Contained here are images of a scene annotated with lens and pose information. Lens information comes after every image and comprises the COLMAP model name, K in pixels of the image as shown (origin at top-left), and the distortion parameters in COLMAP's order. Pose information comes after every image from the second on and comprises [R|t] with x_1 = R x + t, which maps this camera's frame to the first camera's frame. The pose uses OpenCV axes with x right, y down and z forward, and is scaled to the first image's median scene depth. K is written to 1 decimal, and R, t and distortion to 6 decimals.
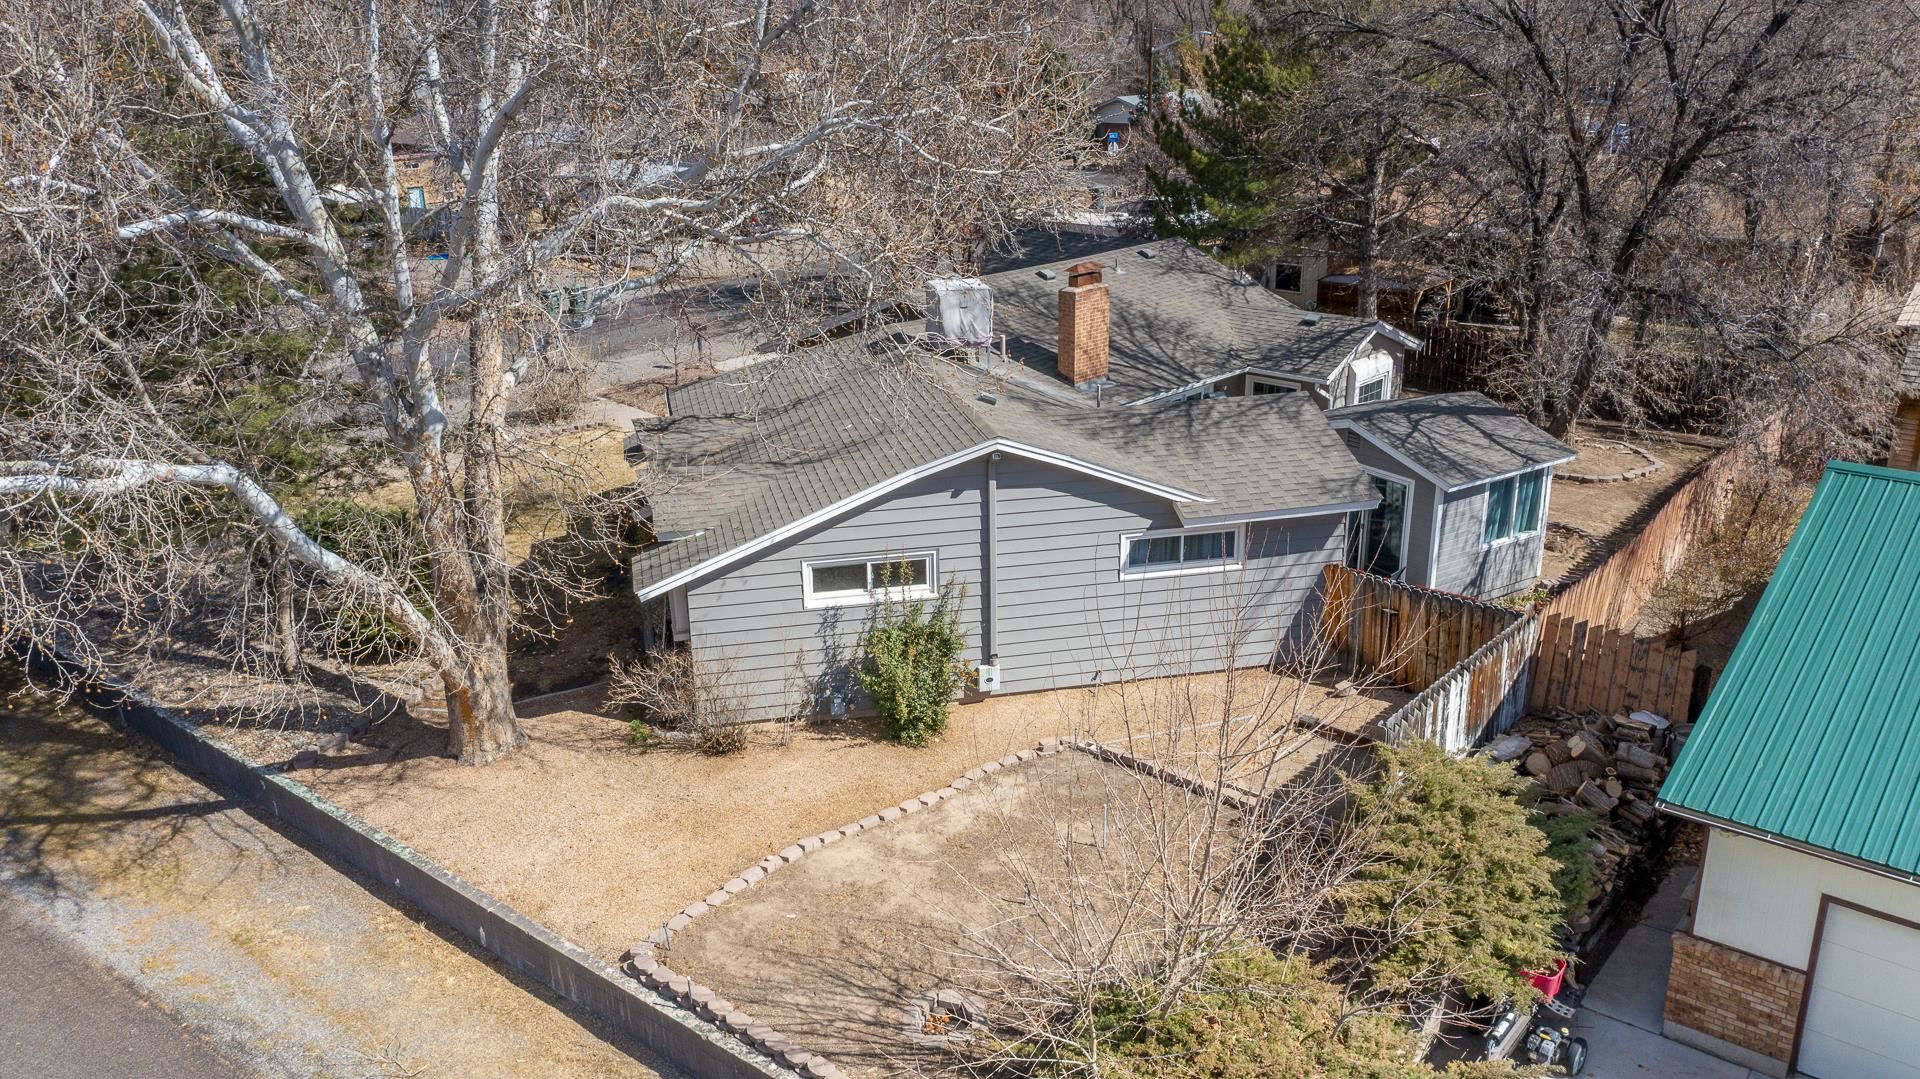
lens RADIAL K [[1519.8, 0, 960.0], [0, 1519.8, 539.5], [0, 0, 1]] dist [-0.016630, 0.001234]
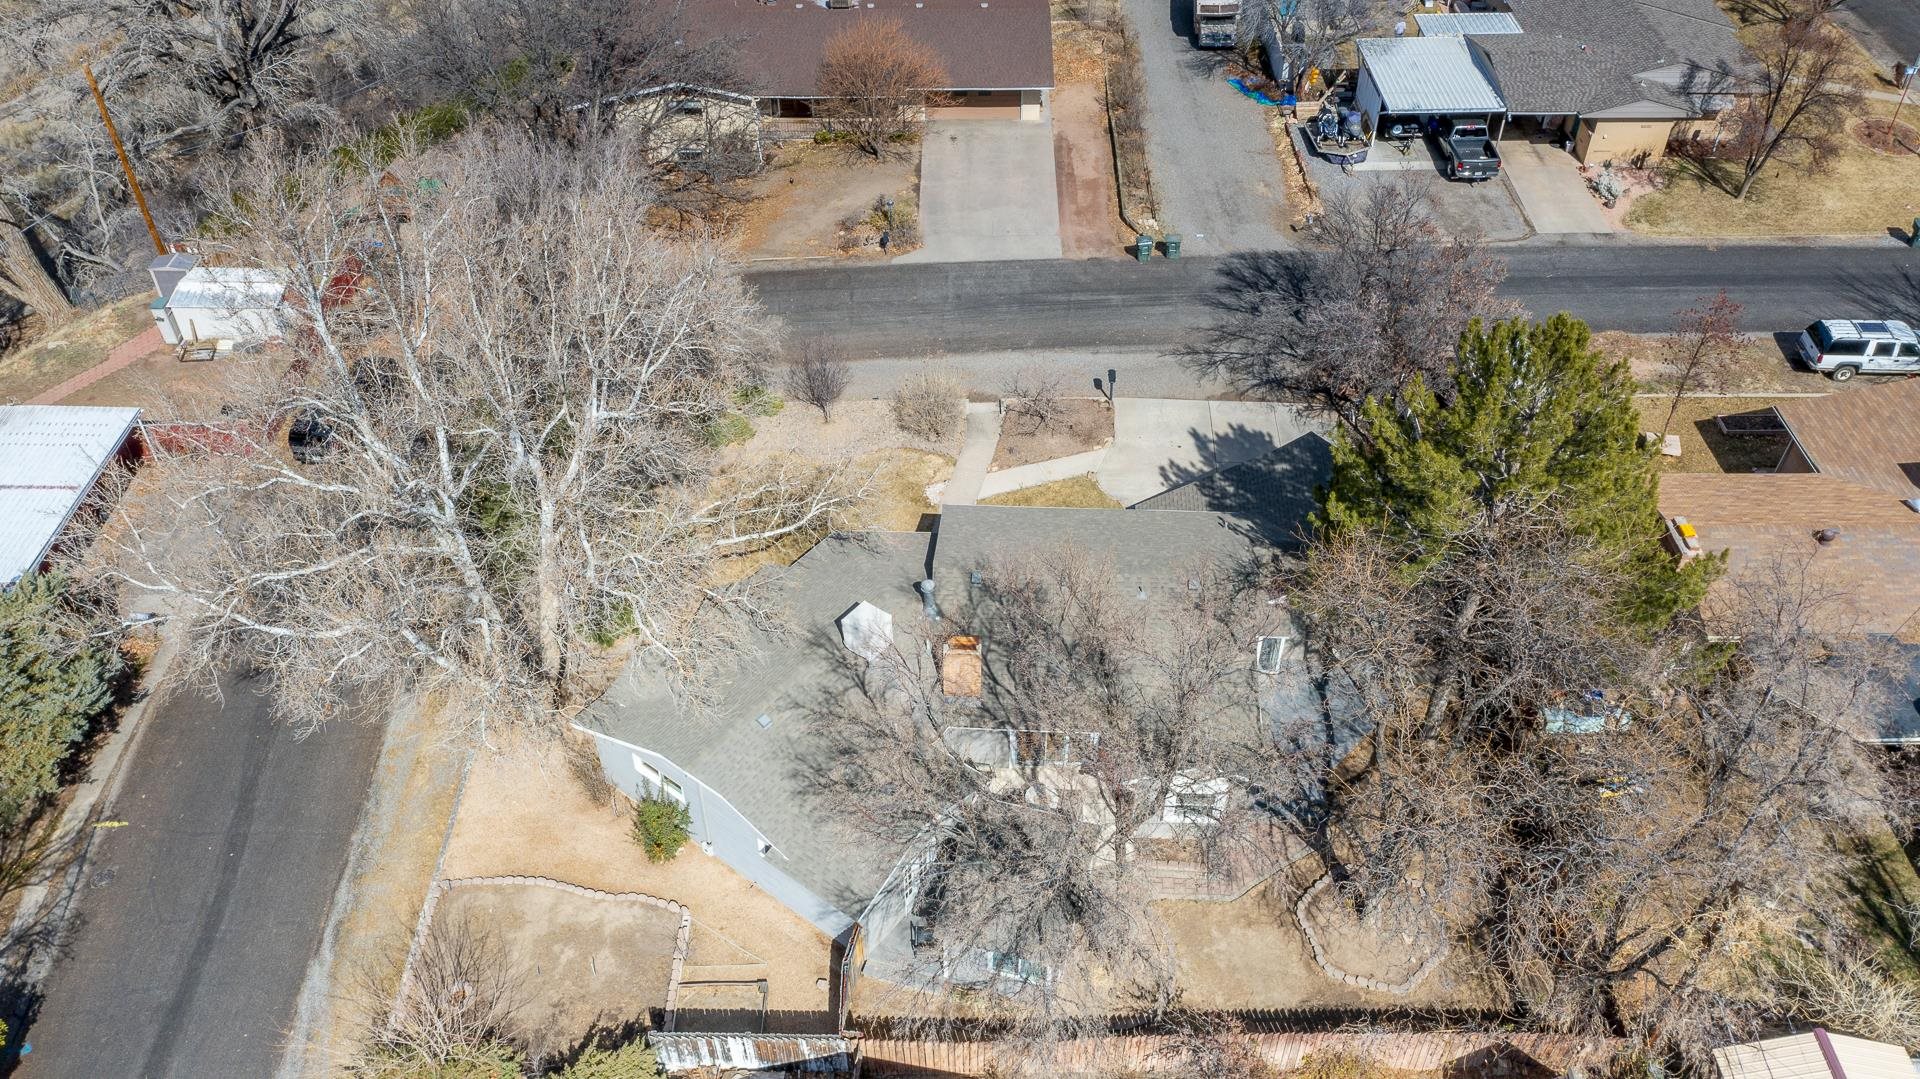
lens RADIAL K [[1519.8, 0, 960.0], [0, 1519.8, 539.5], [0, 0, 1]] dist [-0.016630, 0.001234]
pose [[0.638125, 0.521778, -0.566166, 1.162196], [-0.253367, 0.836699, 0.485531, -1.314223], [0.727050, -0.166381, 0.666120, 0.056664]]
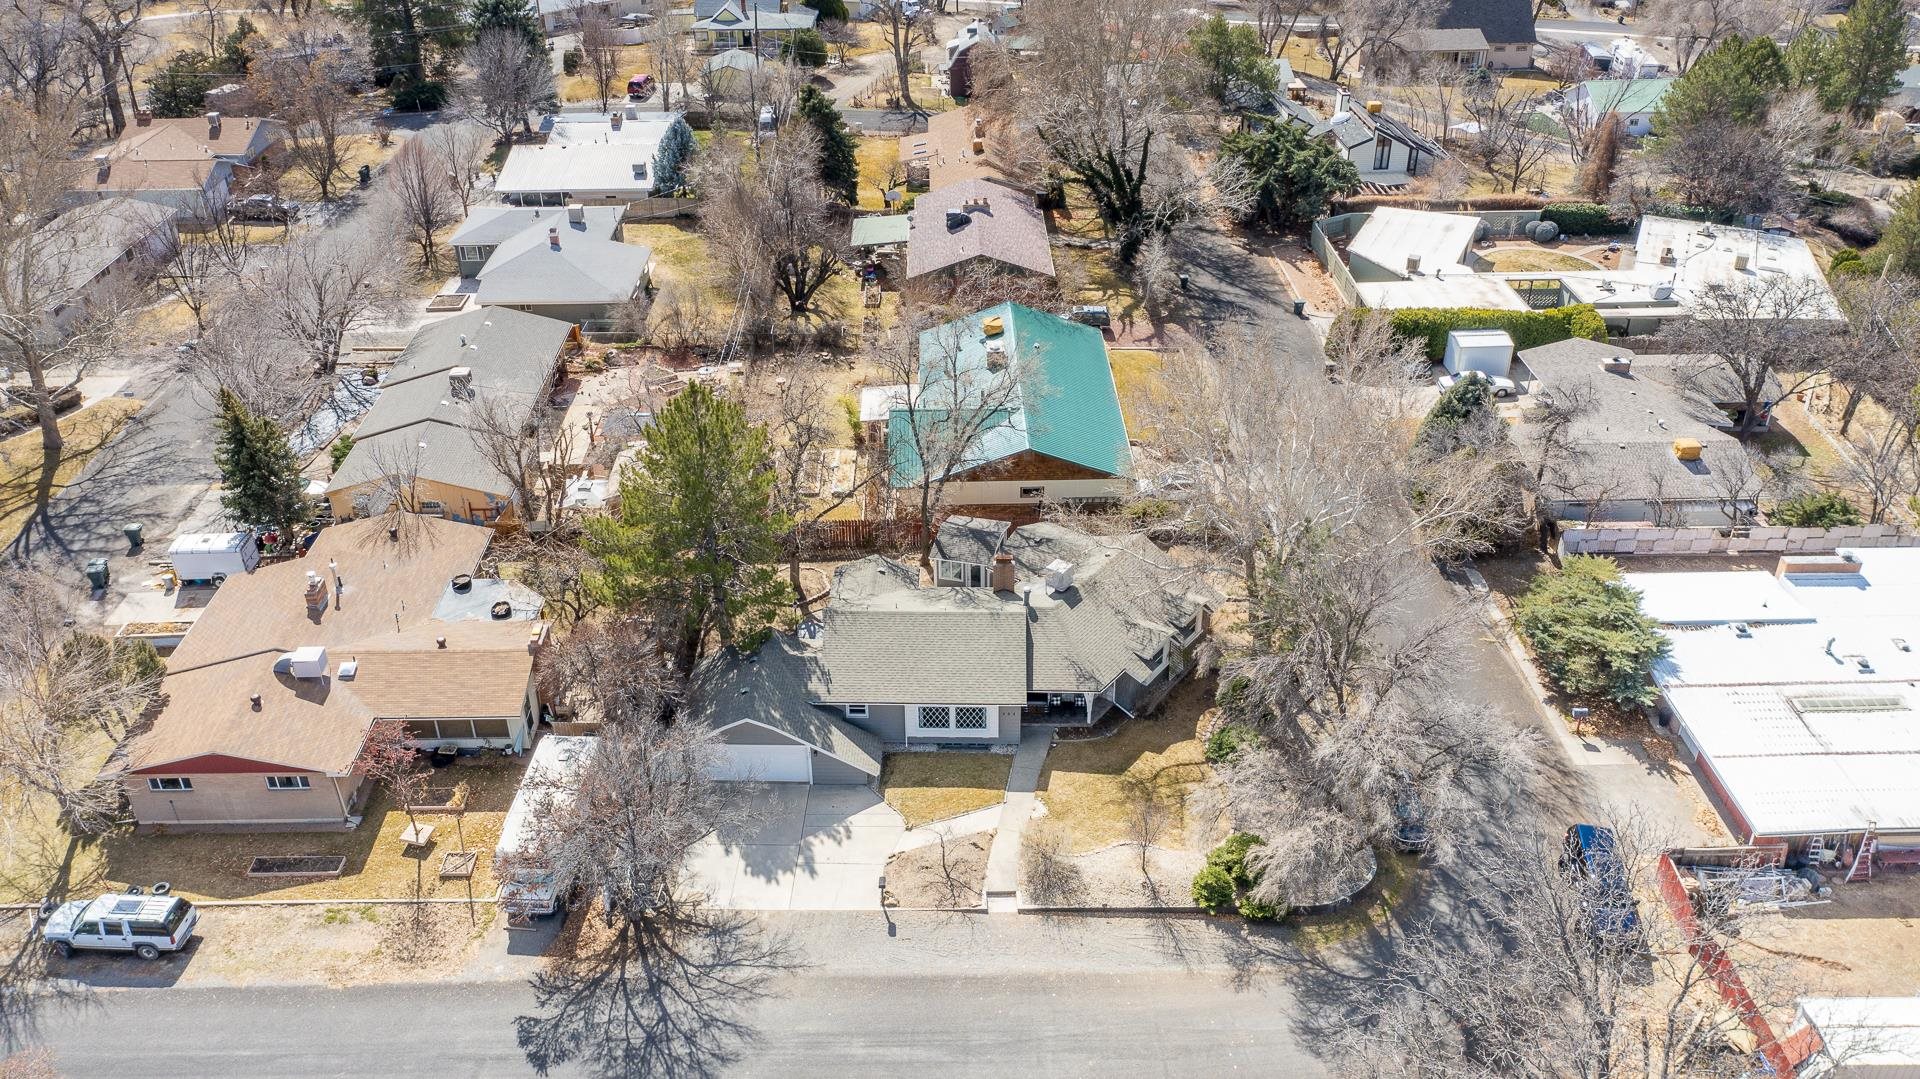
lens RADIAL K [[1519.8, 0, 960.0], [0, 1519.8, 539.5], [0, 0, 1]] dist [-0.016630, 0.001234]
pose [[-0.663957, -0.369970, 0.649833, -2.086677], [0.259308, 0.701186, 0.664151, -2.620692], [-0.701370, 0.609475, -0.369622, 2.697899]]
